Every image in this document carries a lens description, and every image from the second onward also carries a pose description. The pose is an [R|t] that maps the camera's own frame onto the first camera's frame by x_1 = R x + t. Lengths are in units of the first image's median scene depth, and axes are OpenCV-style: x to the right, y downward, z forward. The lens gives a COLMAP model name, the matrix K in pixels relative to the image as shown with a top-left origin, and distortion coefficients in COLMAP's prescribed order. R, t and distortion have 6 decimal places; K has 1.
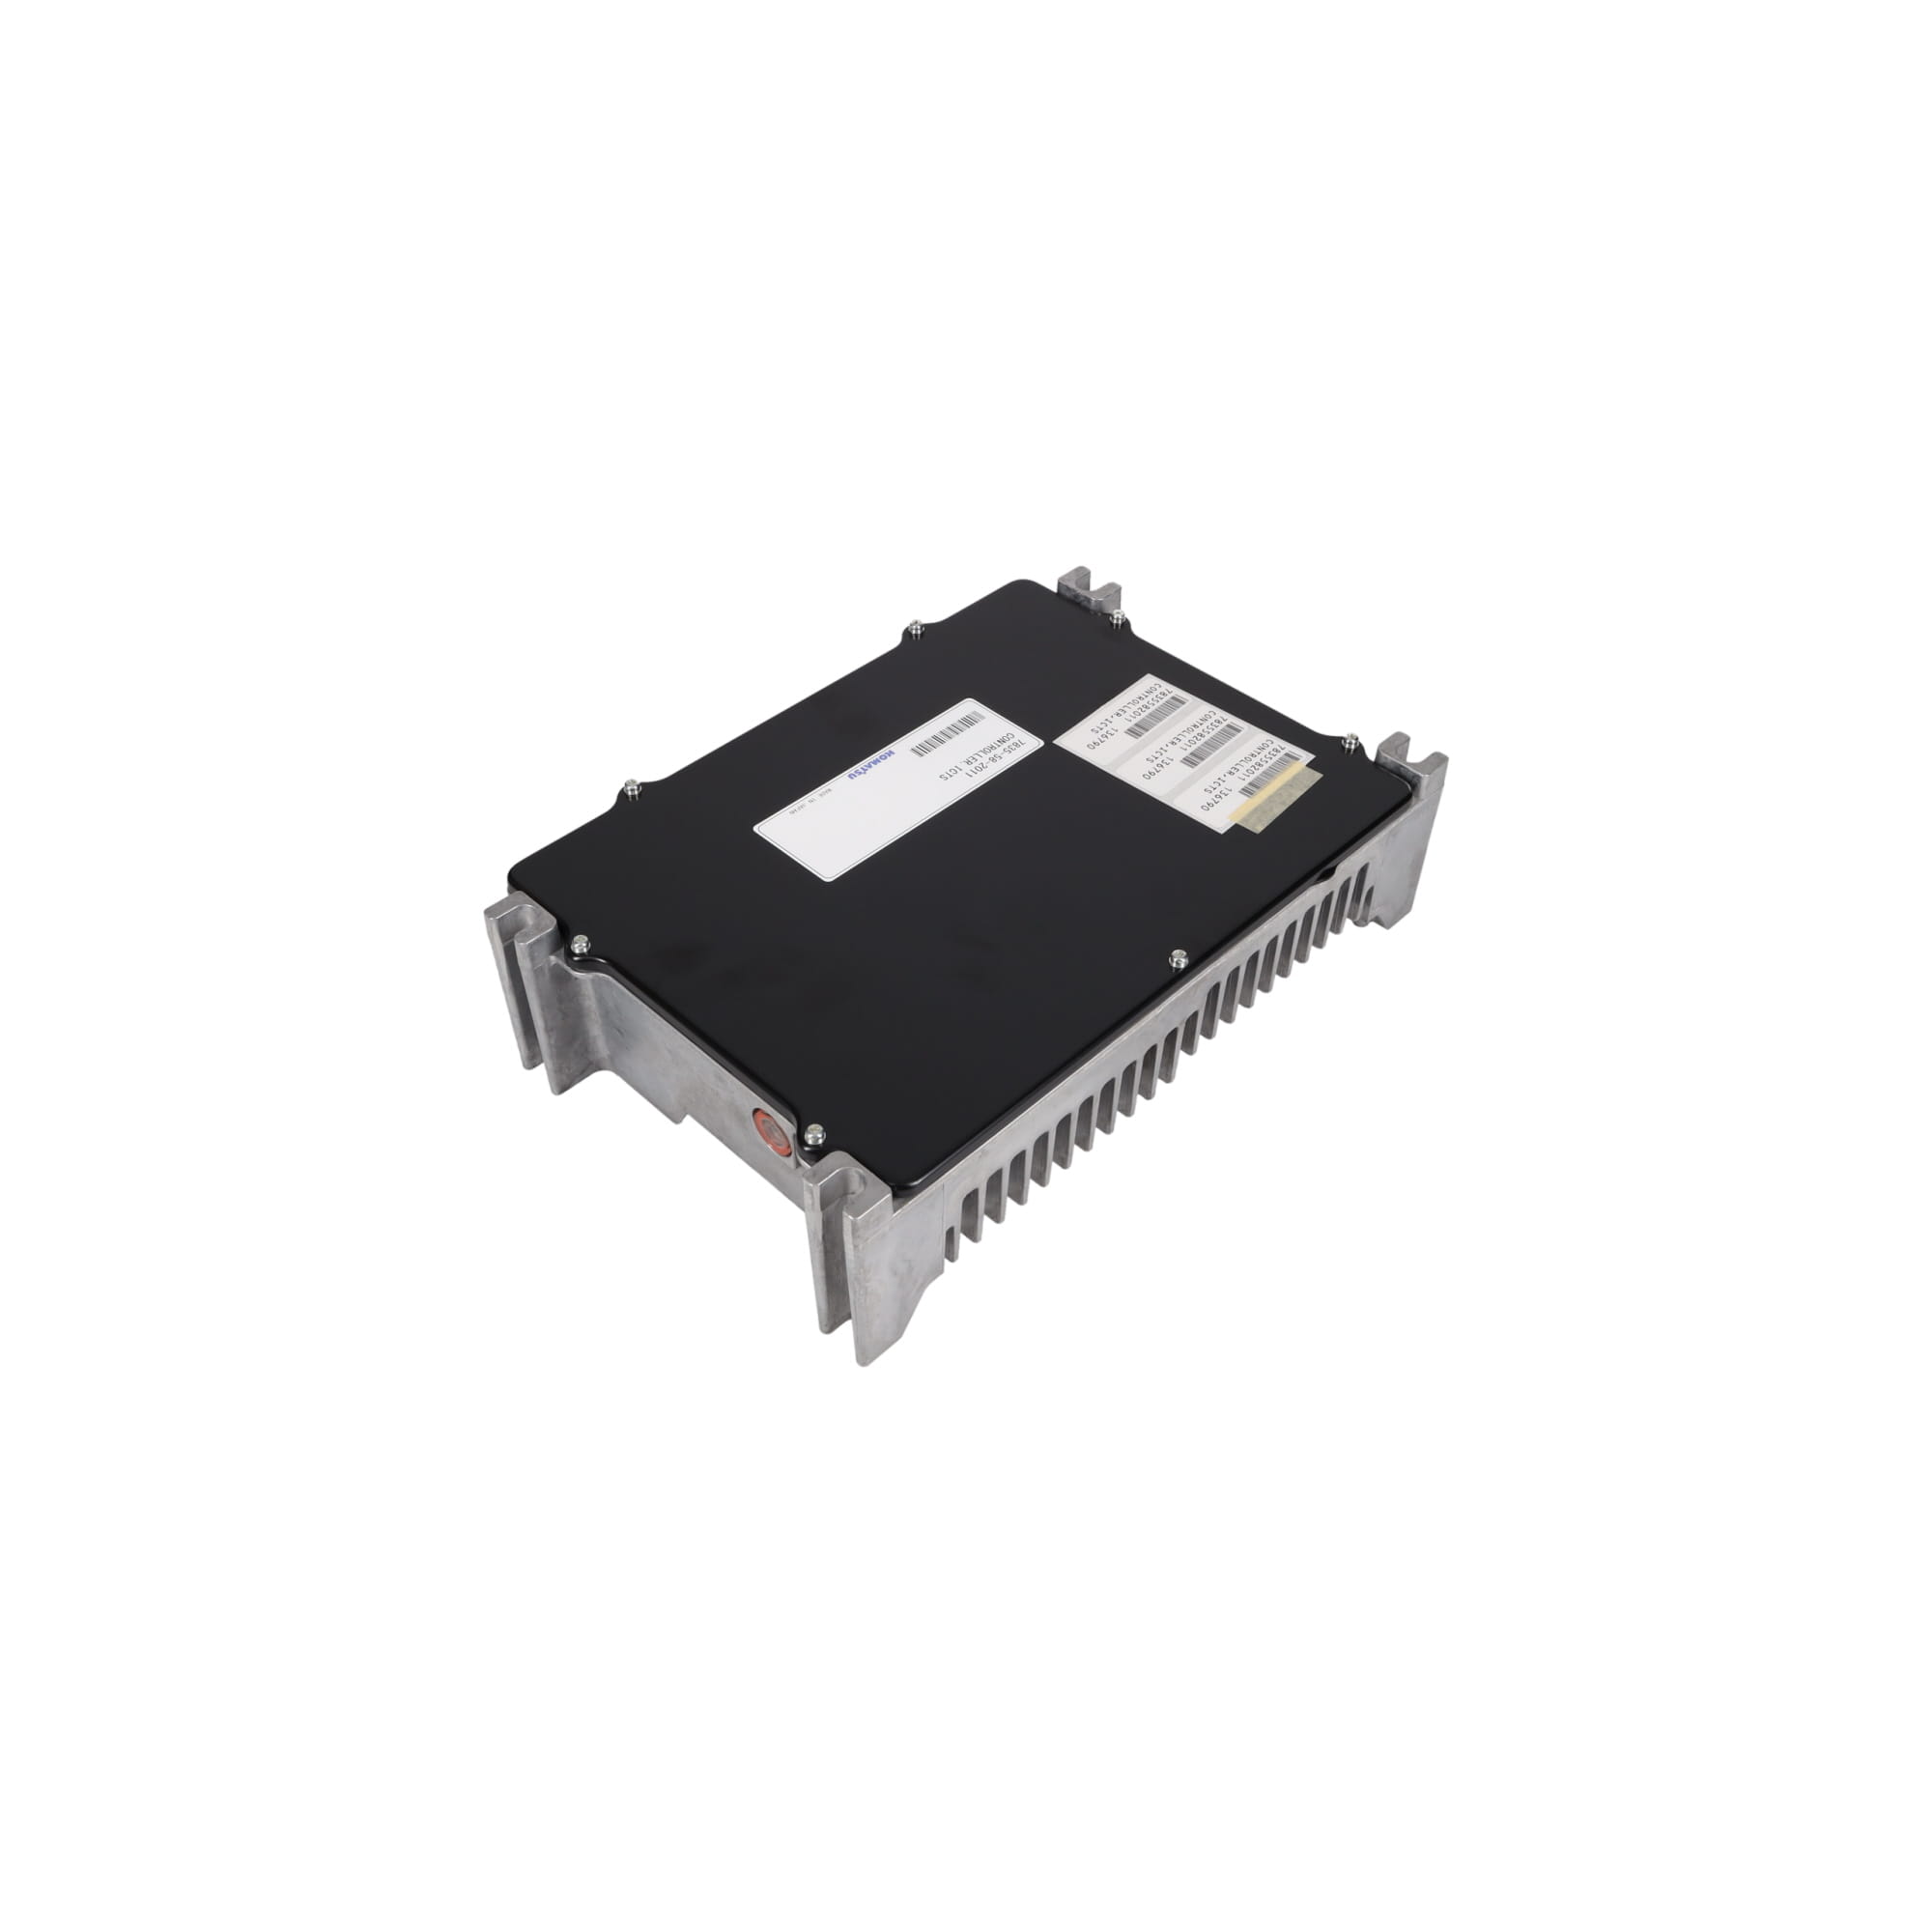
lens RADIAL K [[1845.6, 0, 971.3], [0, 1845.6, 963.8], [0, 0, 1]] dist [0.011603, 0.000000]
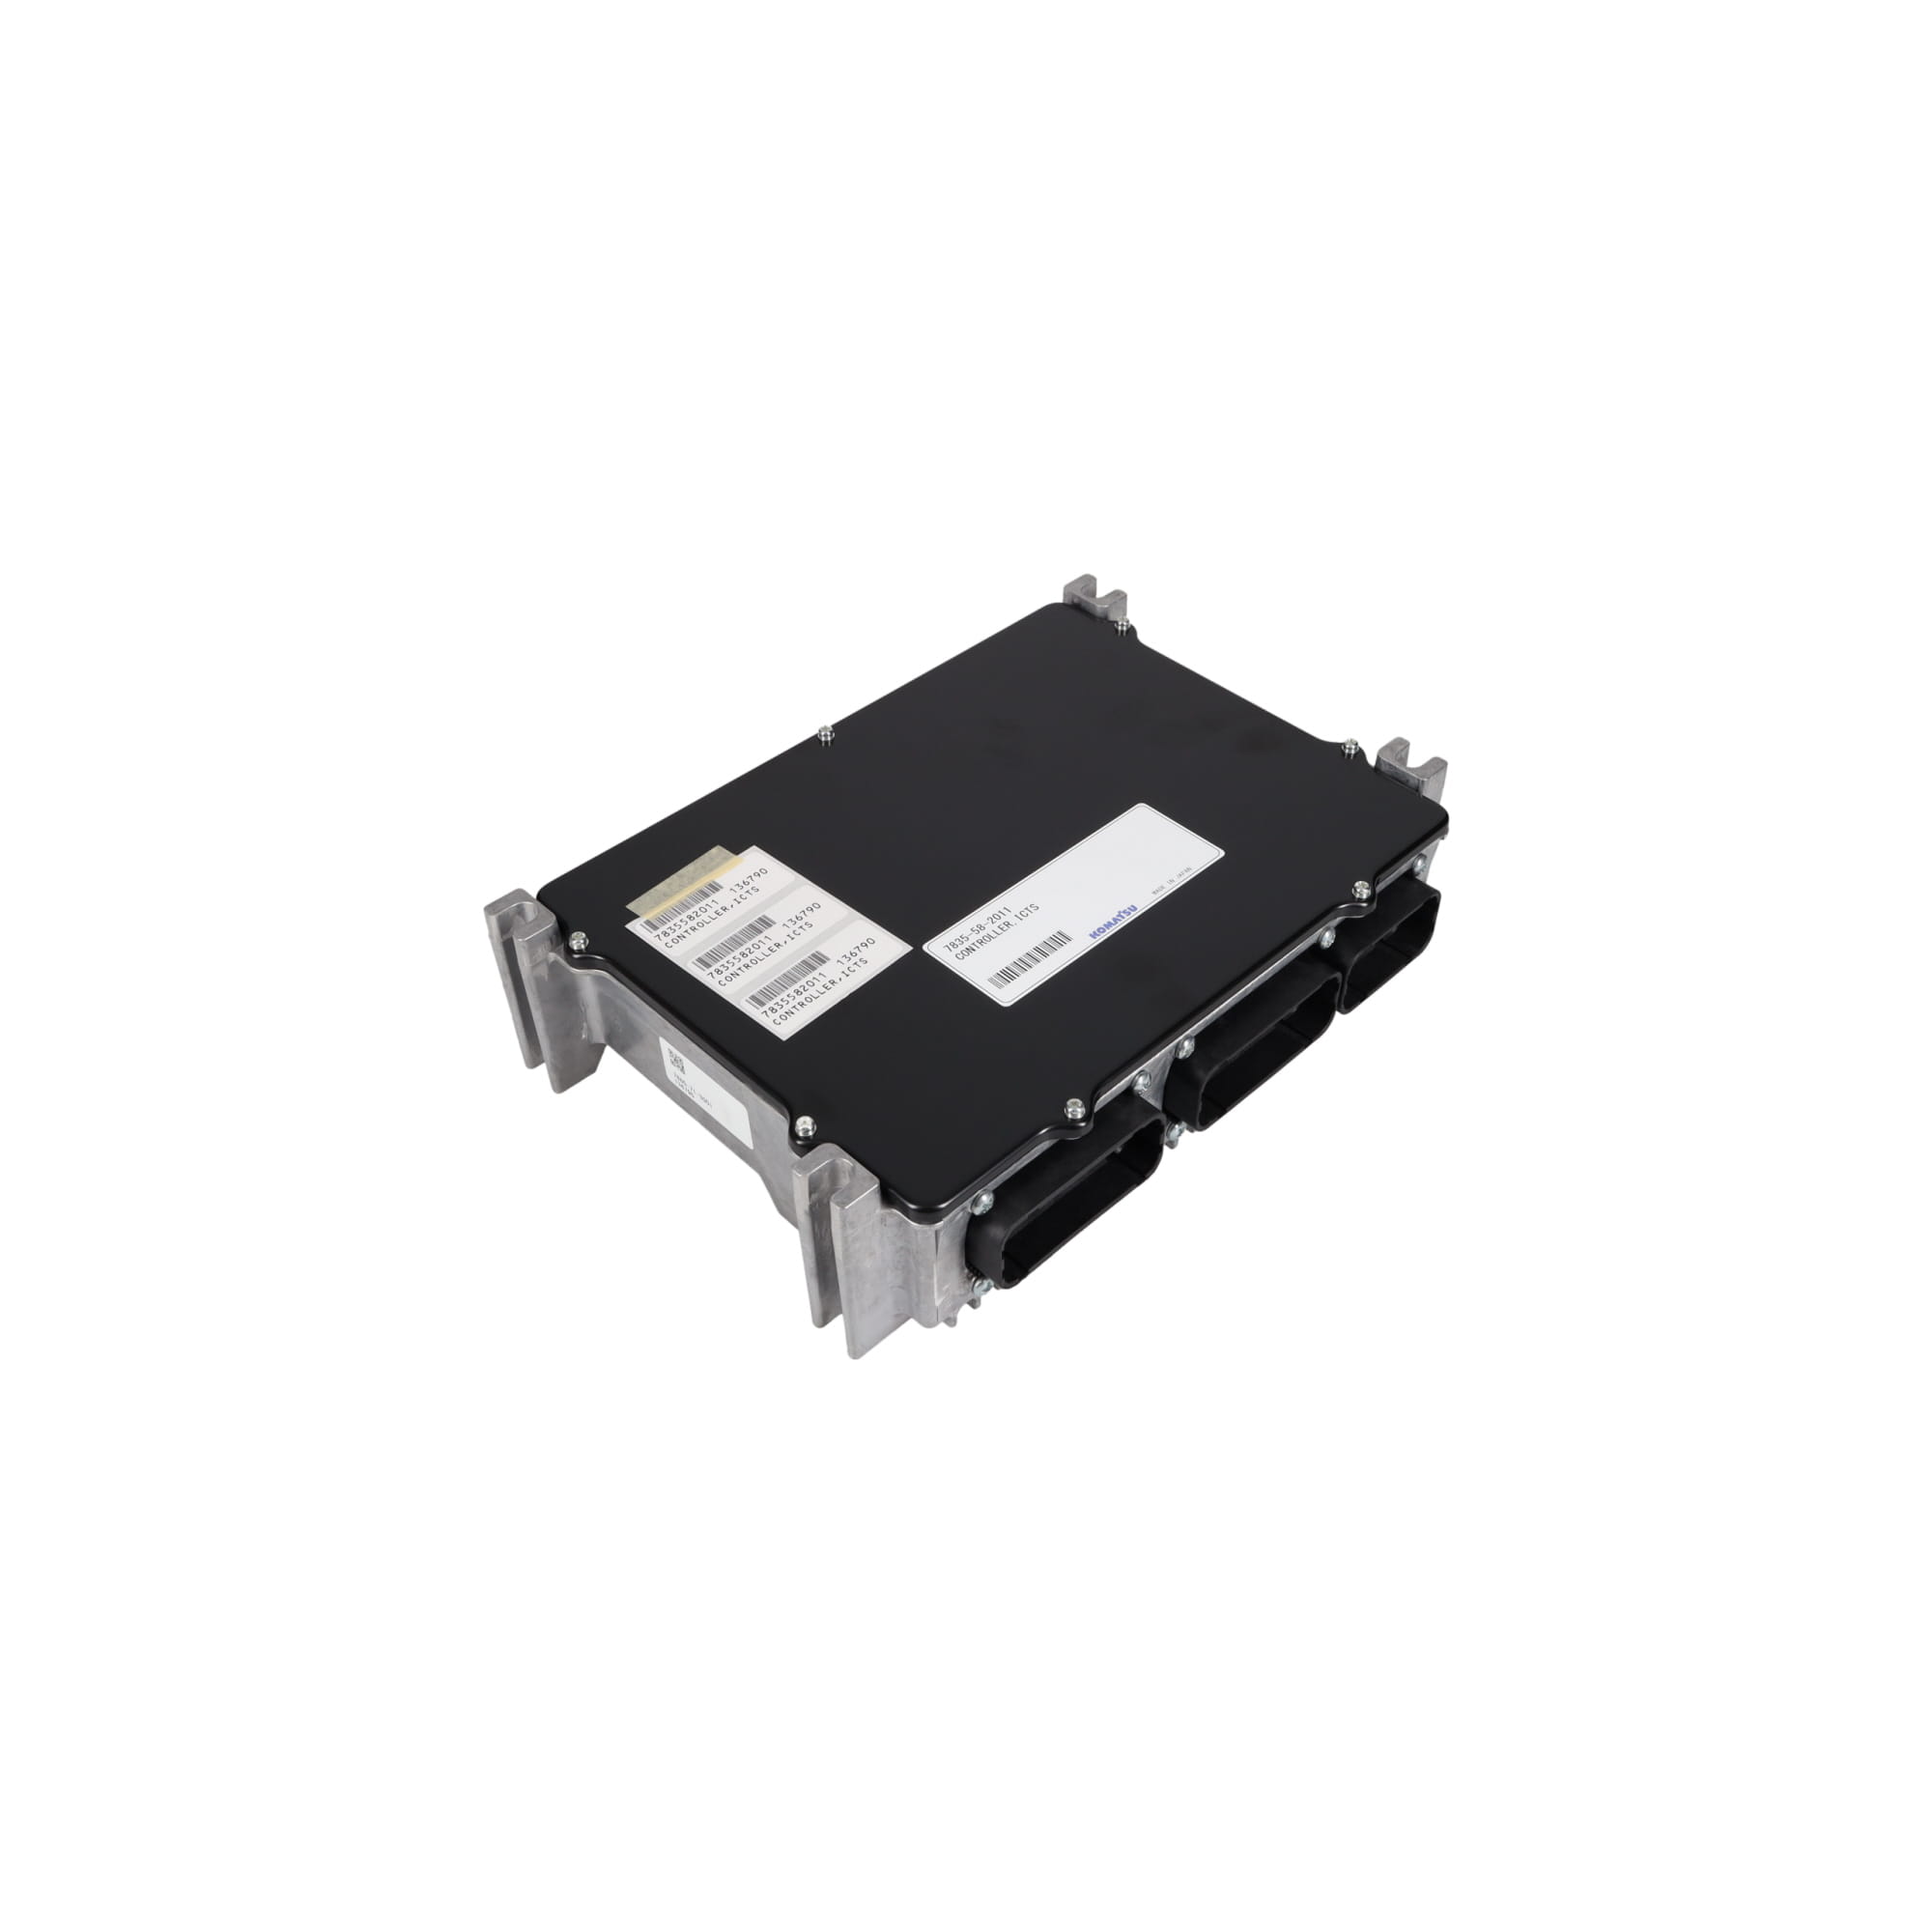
lens RADIAL K [[1845.6, 0, 978.4], [0, 1845.6, 961.2], [0, 0, 1]] dist [0.011603, 0.000000]
pose [[-0.999759, -0.020907, 0.006711, 0.006400], [0.006053, 0.031382, 0.999489, -1.020726], [-0.021107, 0.999289, -0.031248, 1.045398]]
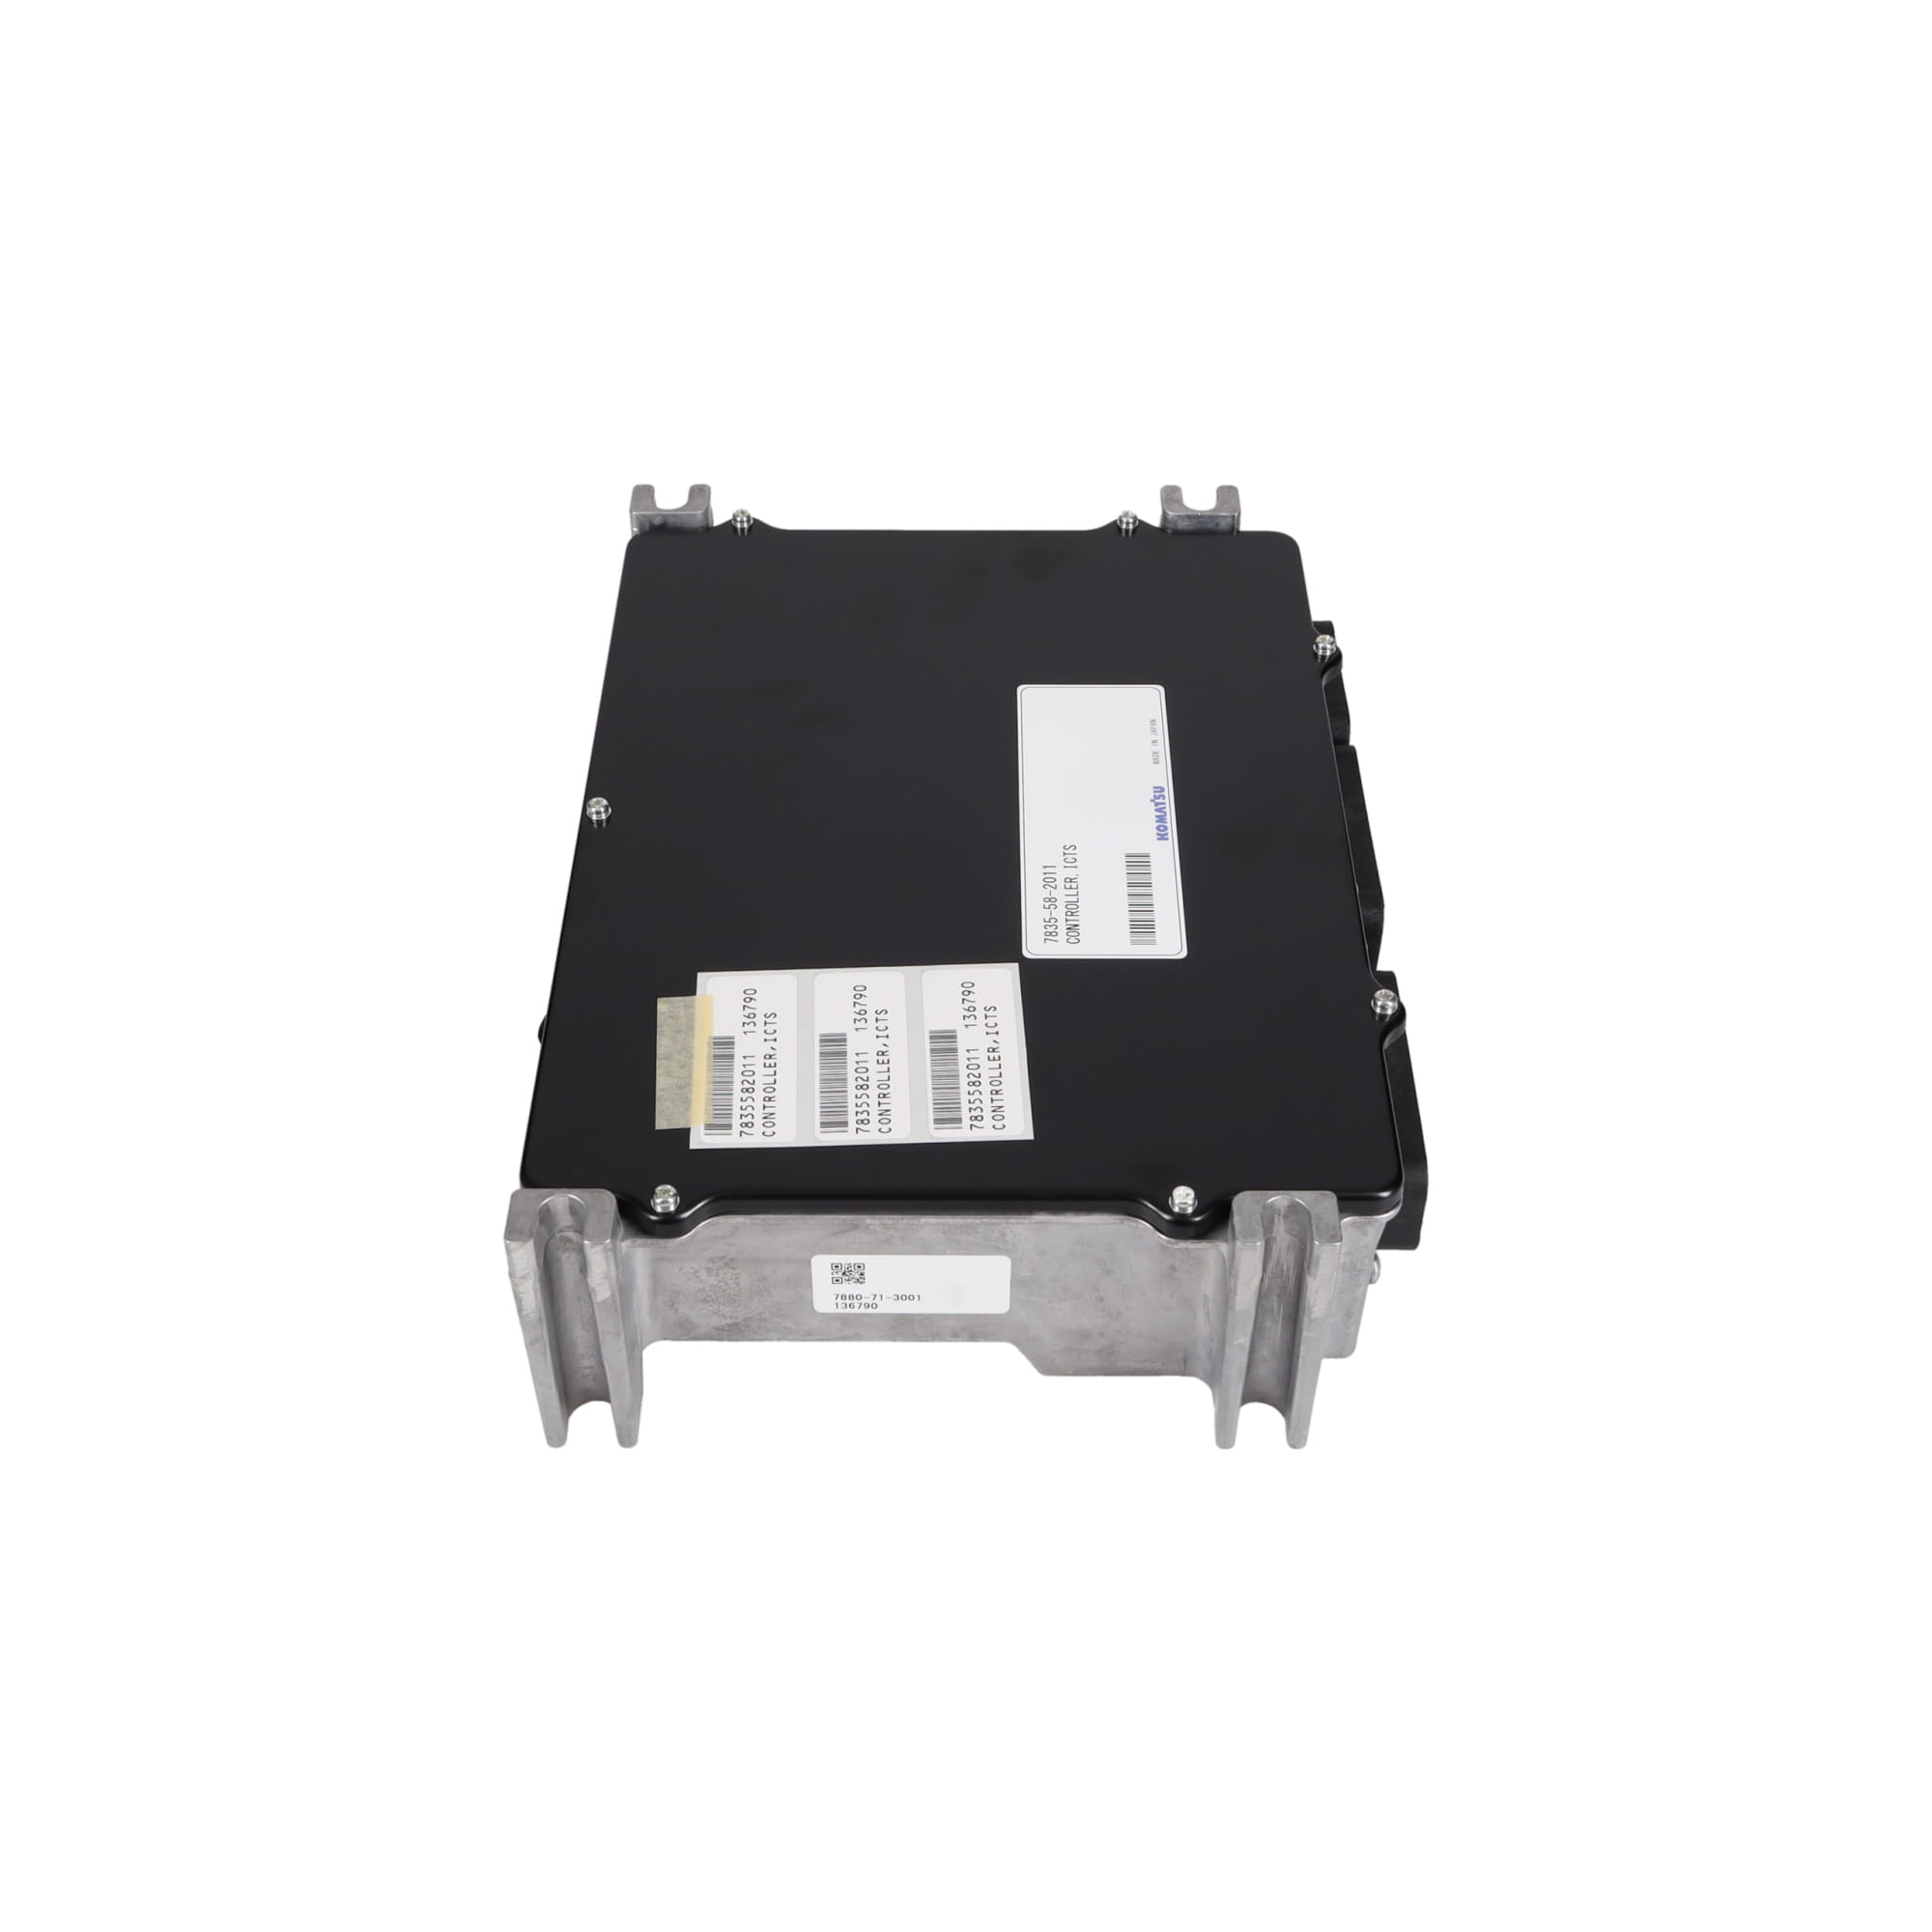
lens RADIAL K [[2539.0, 0, 958.1], [0, 2539.0, 974.1], [0, 0, 1]] dist [-0.005474, 0.000000]
pose [[-0.717266, 0.472980, -0.511682, 0.527889], [-0.496442, 0.168413, 0.851577, -0.886089], [0.488953, 0.864828, 0.114010, 0.900522]]
